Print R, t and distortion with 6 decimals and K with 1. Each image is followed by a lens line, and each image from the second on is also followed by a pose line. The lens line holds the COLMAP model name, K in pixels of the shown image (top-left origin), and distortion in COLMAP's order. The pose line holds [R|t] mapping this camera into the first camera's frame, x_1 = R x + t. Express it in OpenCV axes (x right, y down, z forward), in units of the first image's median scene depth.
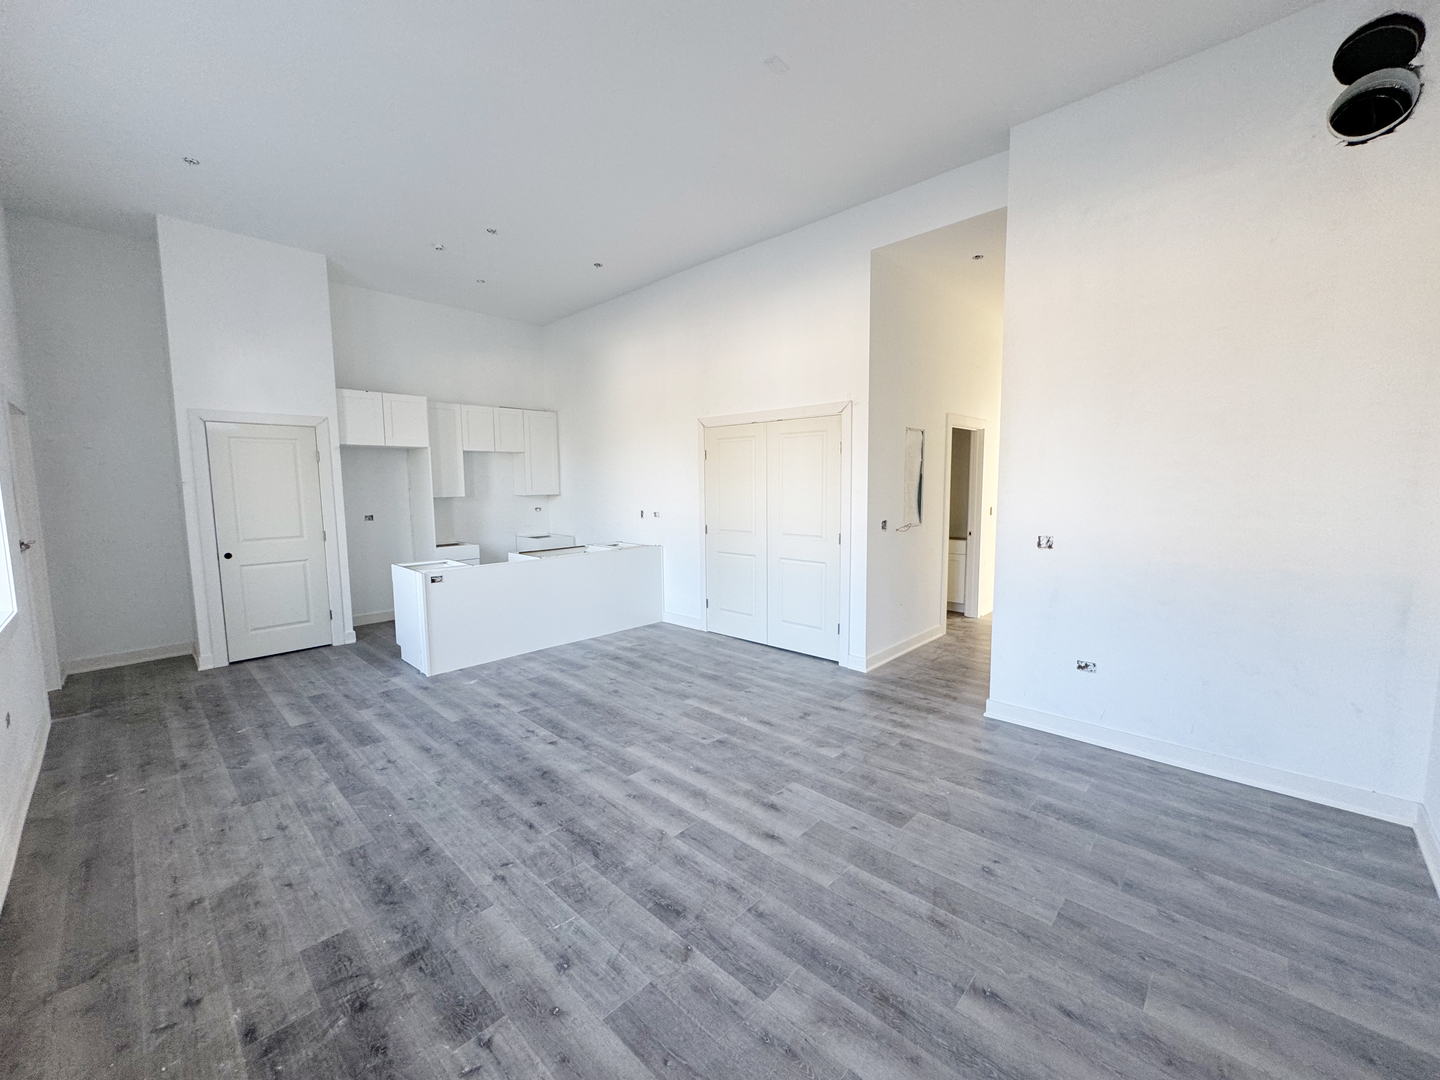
lens RADIAL K [[579.3, 0, 713.3], [0, 579.3, 541.2], [0, 0, 1]] dist [-0.000449, 0.000570]
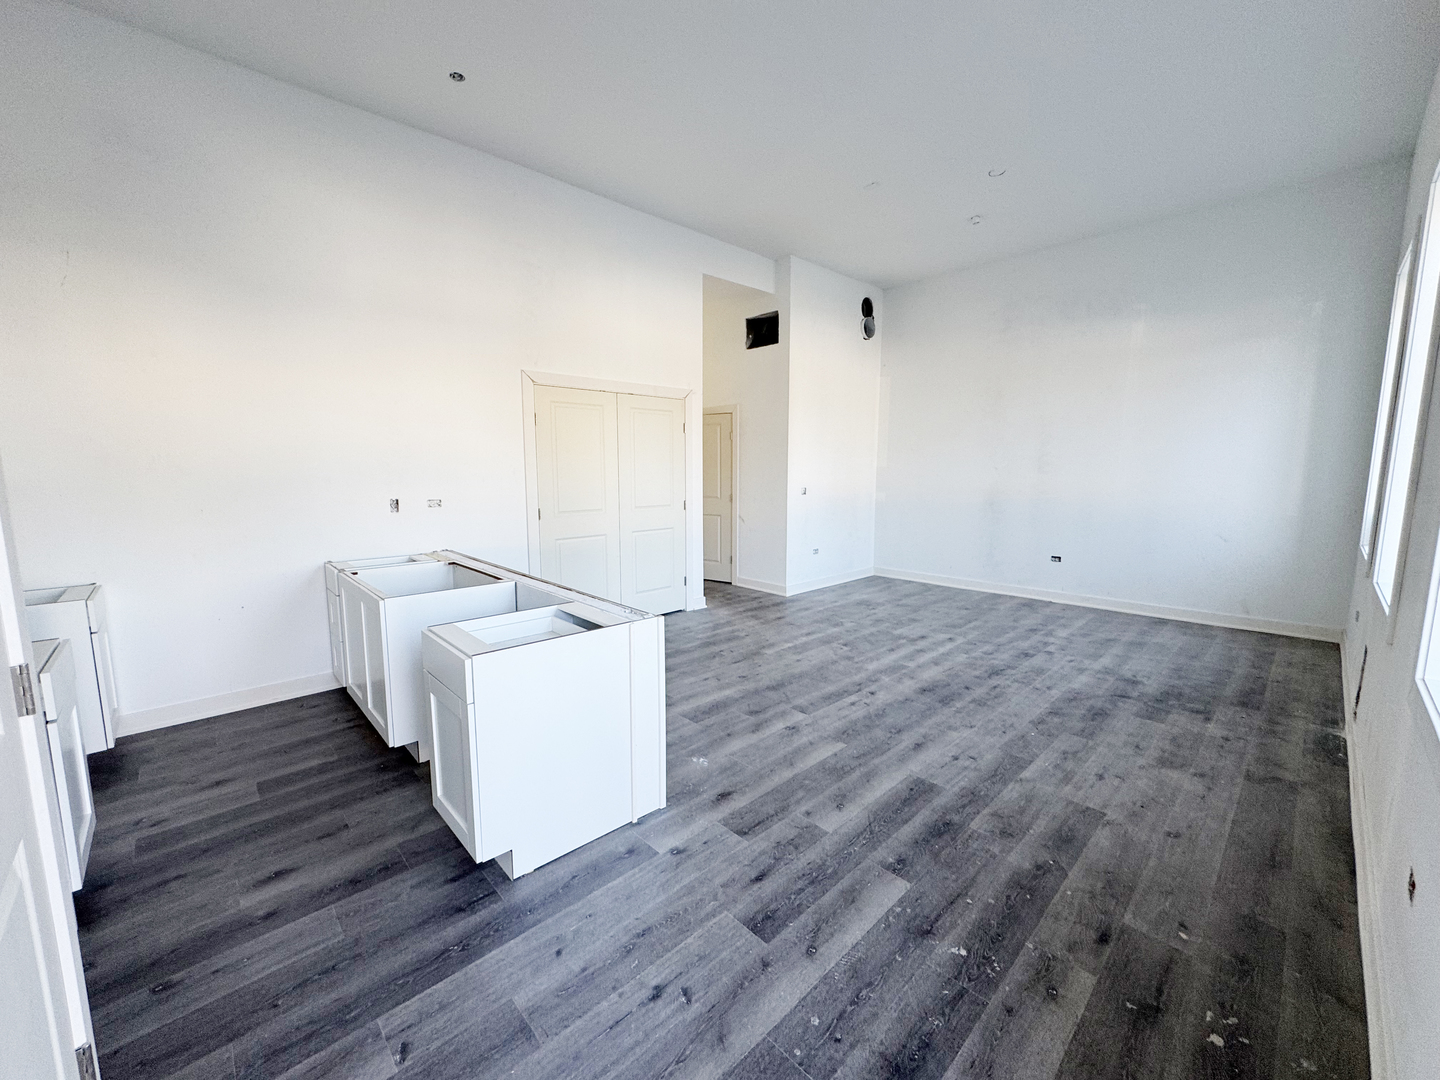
lens RADIAL K [[579.3, 0, 726.3], [0, 579.3, 537.2], [0, 0, 1]] dist [-0.000449, 0.000570]
pose [[0.028474, -0.114910, 0.992968, -1.330310], [0.100432, 0.988673, 0.111533, -0.085363], [-0.994536, 0.096550, 0.039692, 1.207898]]
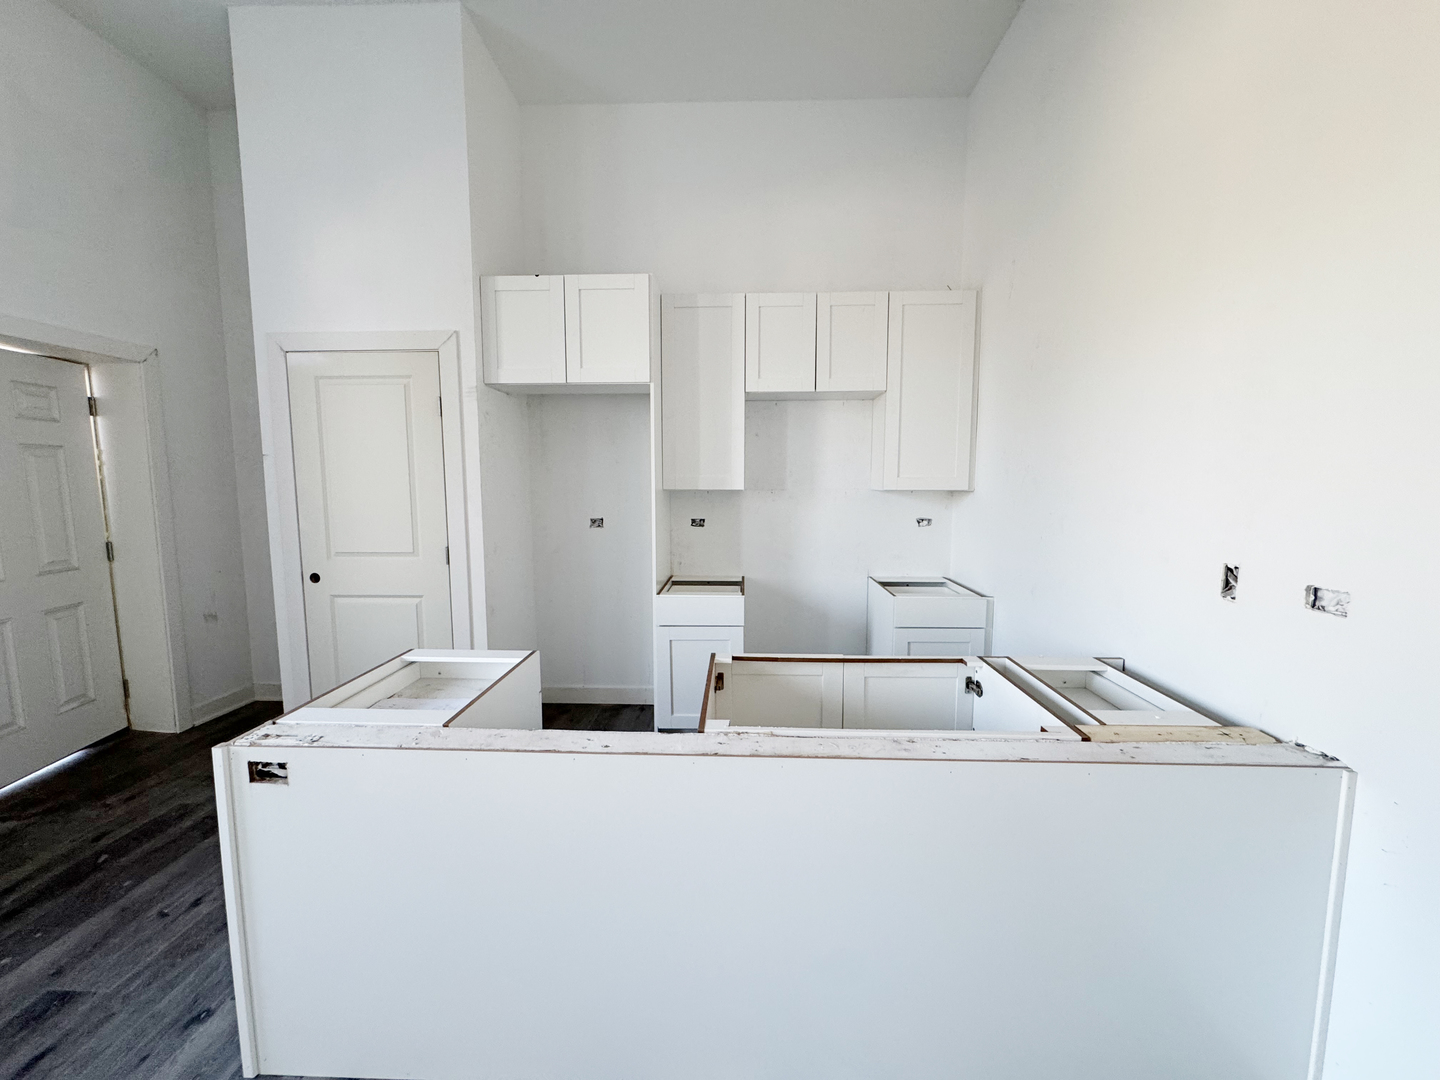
lens RADIAL K [[579.3, 0, 719.6], [0, 579.3, 535.6], [0, 0, 1]] dist [-0.000449, 0.000570]
pose [[0.667598, 0.081927, -0.740000, -0.167992], [-0.082113, 0.995966, 0.036186, -0.106958], [0.739980, 0.036606, 0.671633, 1.301965]]
